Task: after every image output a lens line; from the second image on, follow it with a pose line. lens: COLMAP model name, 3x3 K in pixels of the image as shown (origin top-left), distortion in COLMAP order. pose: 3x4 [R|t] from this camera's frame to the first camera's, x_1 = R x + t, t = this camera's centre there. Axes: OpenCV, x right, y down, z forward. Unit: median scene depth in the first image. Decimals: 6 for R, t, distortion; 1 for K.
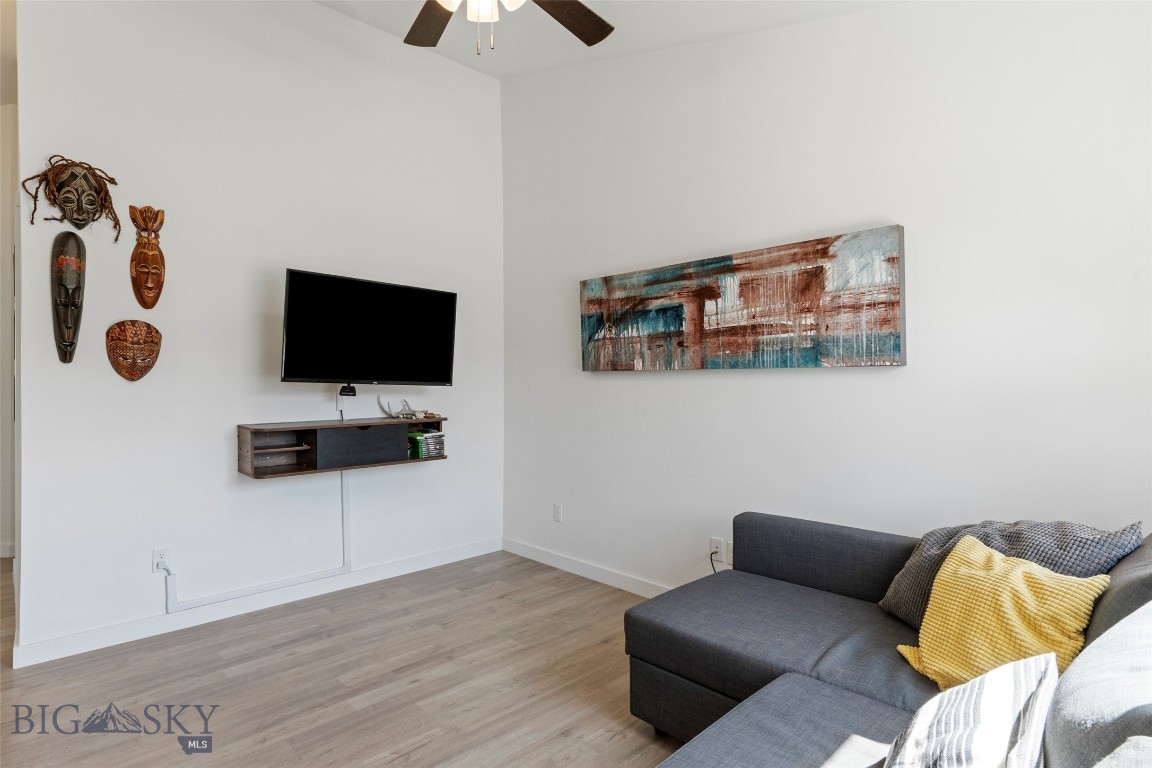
lens RADIAL K [[594.5, 0, 575.9], [0, 594.5, 383.6], [0, 0, 1]] dist [-0.005024, -0.000728]
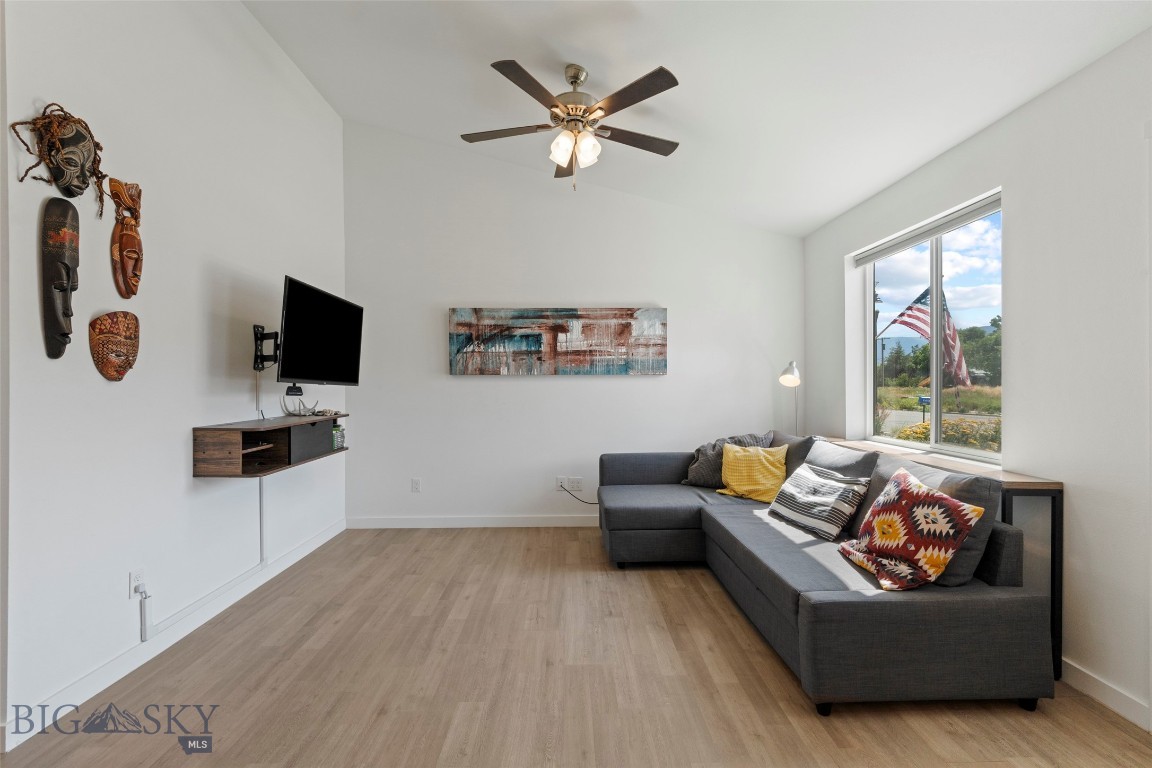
lens RADIAL K [[516.7, 0, 576.3], [0, 516.7, 384.6], [0, 0, 1]] dist [-0.000843, 0.000361]
pose [[0.678212, -0.002226, 0.734863, -0.838676], [0.002846, 0.999996, 0.000403, 0.002470], [-0.734861, 0.001818, 0.678215, -0.007624]]
